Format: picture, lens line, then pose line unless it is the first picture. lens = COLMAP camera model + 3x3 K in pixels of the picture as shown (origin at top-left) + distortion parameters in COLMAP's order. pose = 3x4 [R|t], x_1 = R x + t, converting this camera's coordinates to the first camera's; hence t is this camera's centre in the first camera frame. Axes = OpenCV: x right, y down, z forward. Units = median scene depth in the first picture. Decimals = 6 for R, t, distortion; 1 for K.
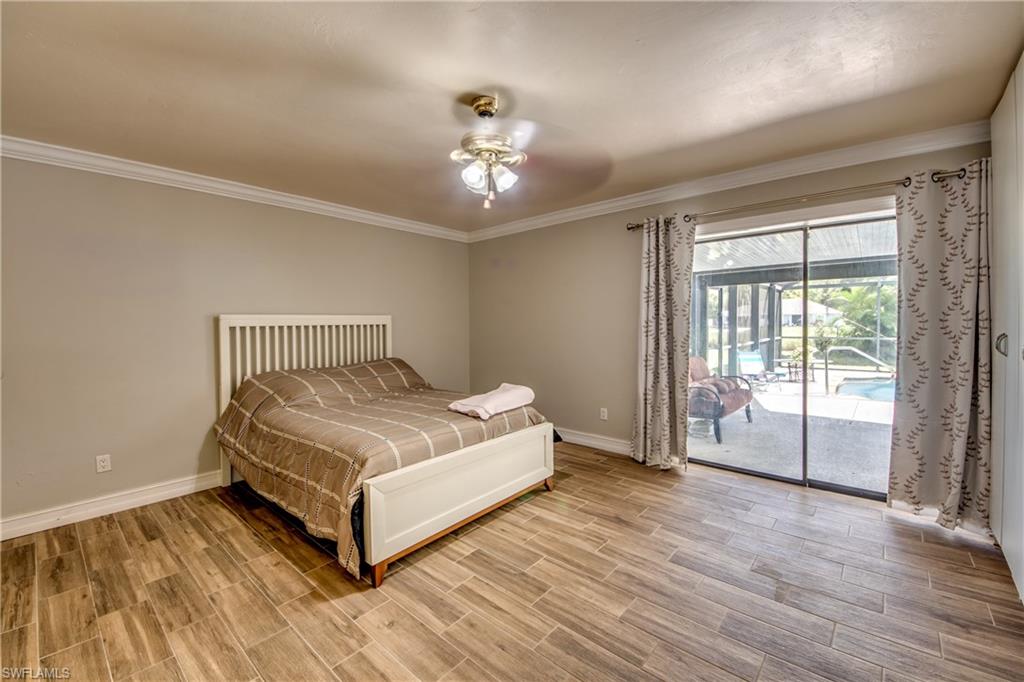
lens RADIAL K [[384.4, 0, 512.0], [0, 384.4, 341.0], [0, 0, 1]] dist [0.029810, -0.020094]
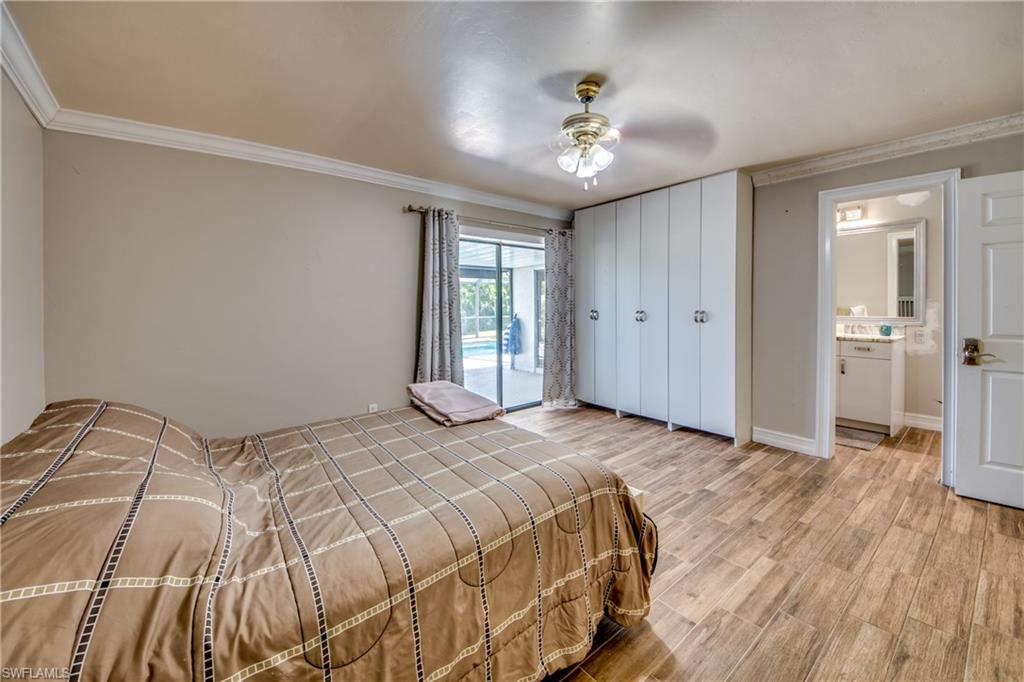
lens RADIAL K [[397.0, 0, 513.0], [0, 397.0, 318.2], [0, 0, 1]] dist [0.032292, -0.019873]
pose [[0.204761, -0.025827, 0.978471, -0.854489], [0.054696, 0.998392, 0.014907, -0.023667], [-0.977283, 0.050466, 0.205845, 0.724844]]
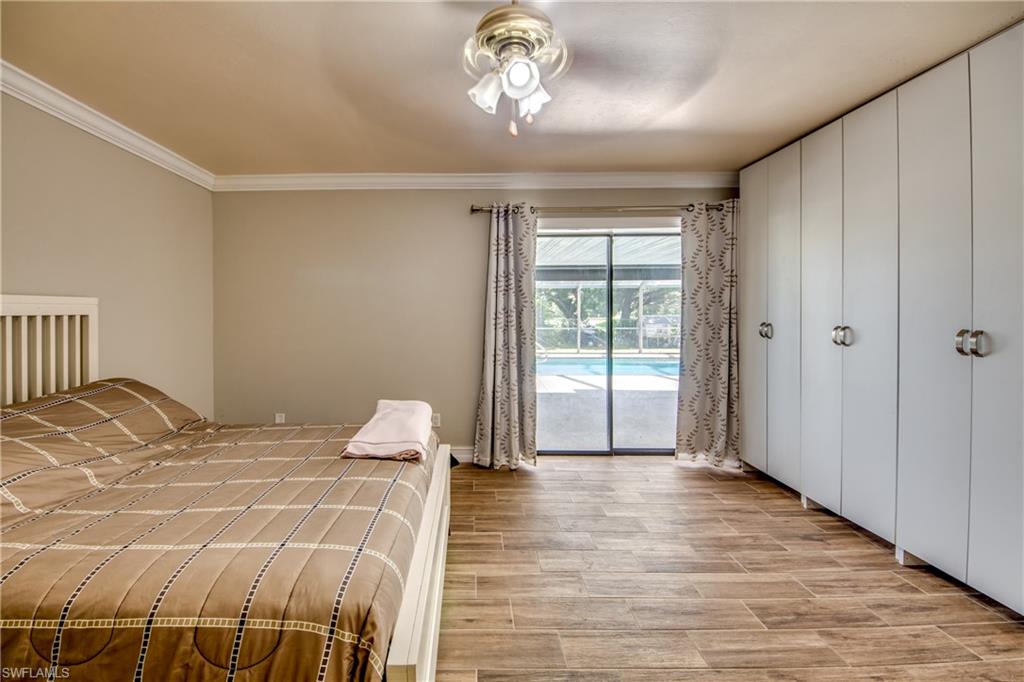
lens RADIAL K [[398.5, 0, 471.8], [0, 398.5, 324.9], [0, 0, 1]] dist [0.031479, -0.020347]
pose [[0.786047, -0.010188, 0.618082, -0.370375], [0.024843, 0.999577, -0.015118, -0.011384], [-0.617667, 0.027239, 0.785968, 0.359295]]
